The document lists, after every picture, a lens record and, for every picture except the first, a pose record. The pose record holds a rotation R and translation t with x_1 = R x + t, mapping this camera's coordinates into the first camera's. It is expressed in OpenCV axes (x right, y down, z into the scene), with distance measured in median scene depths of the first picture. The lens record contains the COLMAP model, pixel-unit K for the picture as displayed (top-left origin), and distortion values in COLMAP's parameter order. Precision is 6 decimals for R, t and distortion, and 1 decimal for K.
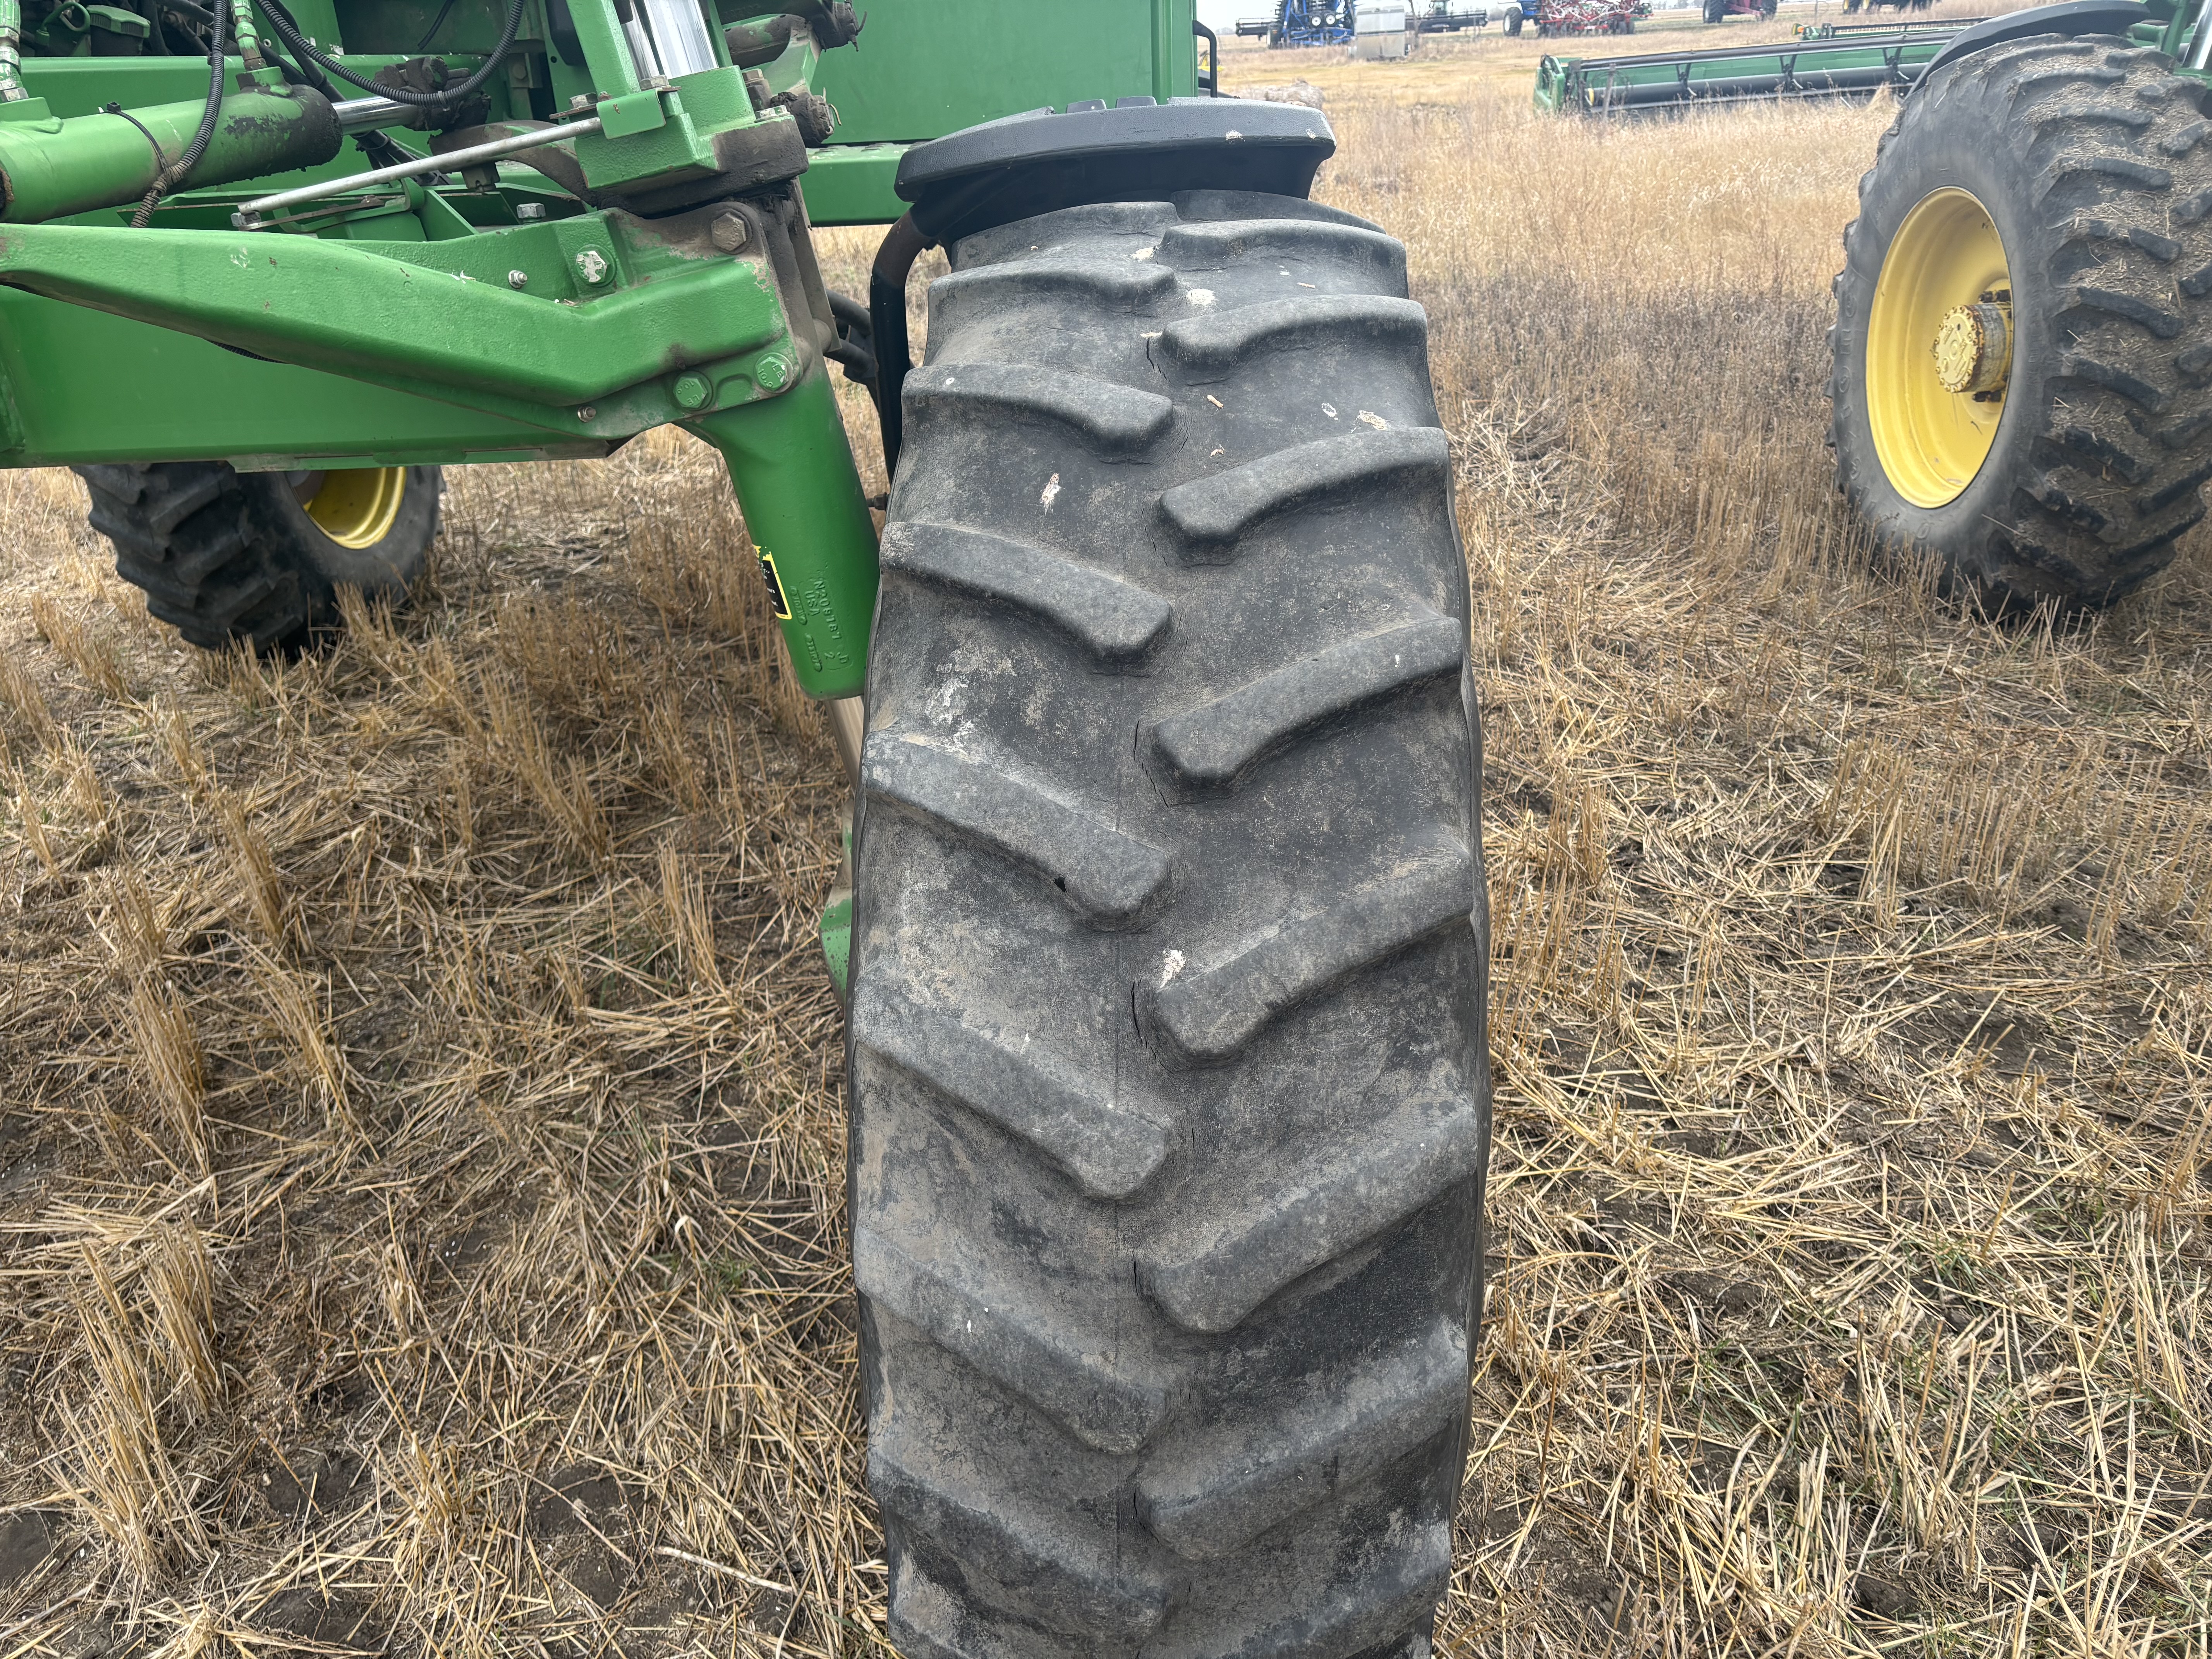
lens RADIAL K [[1740.4, 0, 1106.0], [0, 1740.4, 829.5], [0, 0, 1]] dist [0.053272, 0.001458]
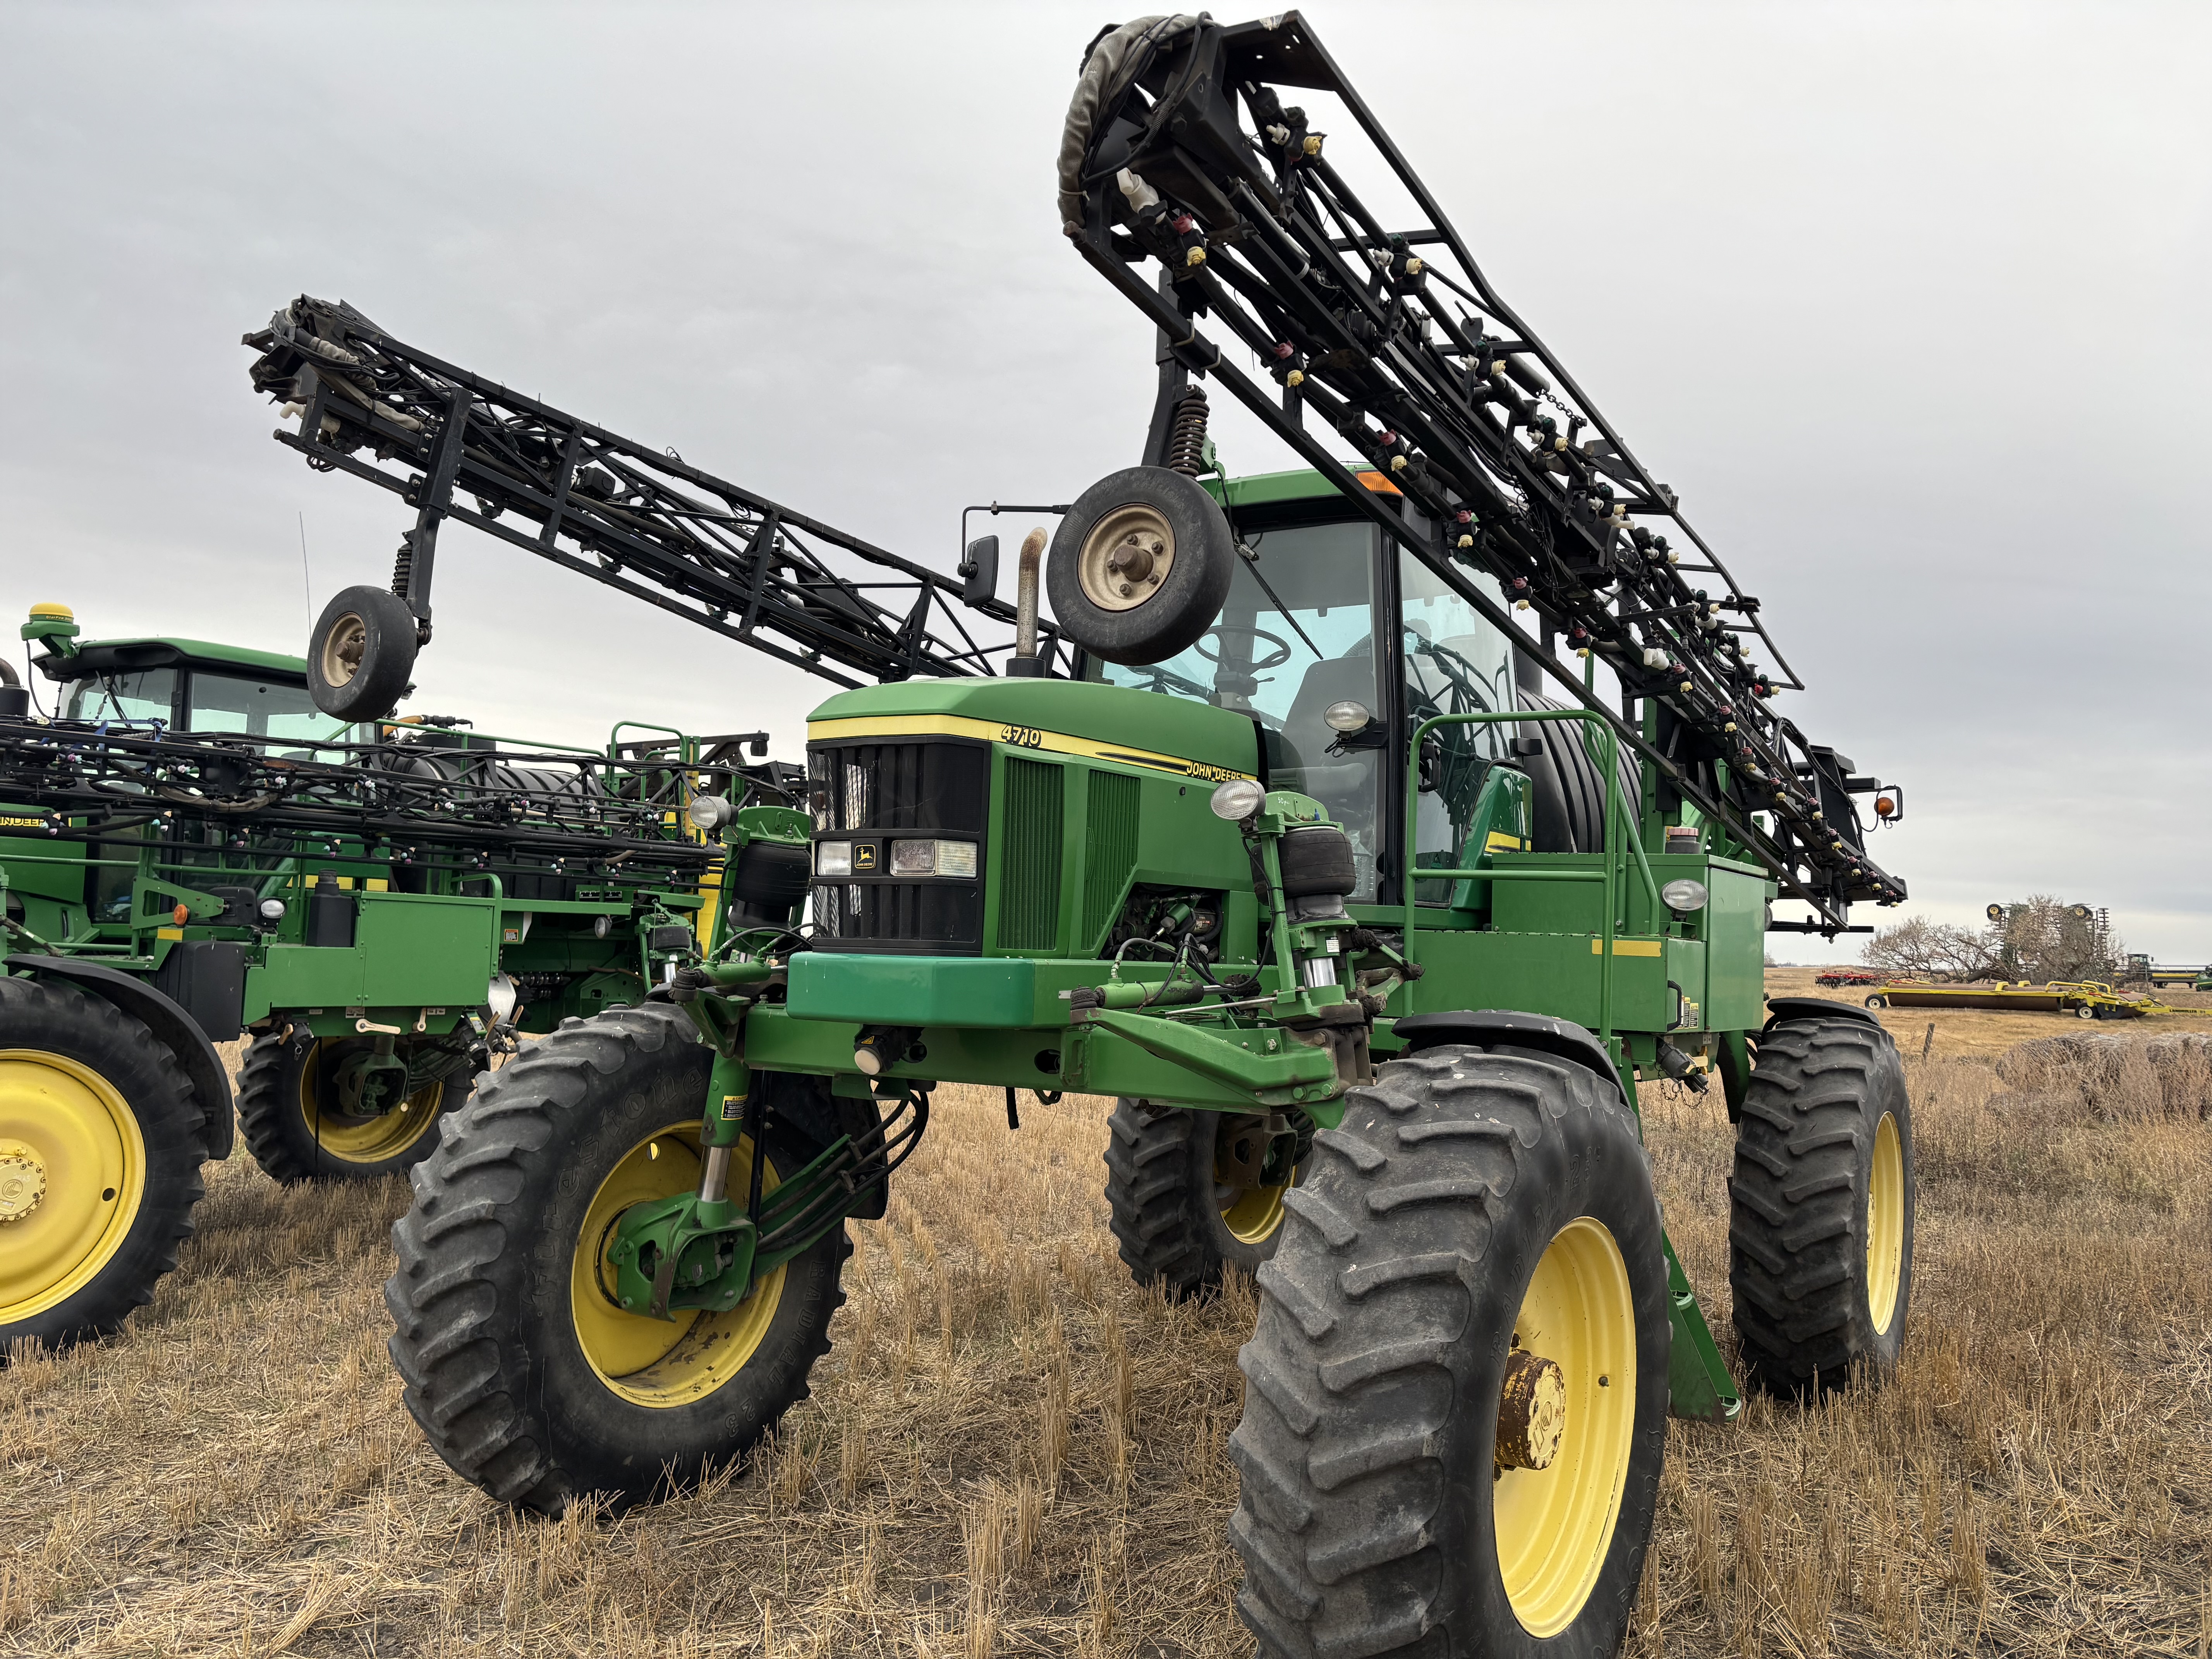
lens RADIAL K [[1639.1, 0, 1110.7], [0, 1639.1, 802.2], [0, 0, 1]] dist [0.009879, 0.009365]
pose [[0.851290, 0.036325, -0.523437, 0.974373], [-0.286473, 0.867967, -0.405669, 0.554438], [0.439590, 0.495292, 0.749297, -1.464590]]
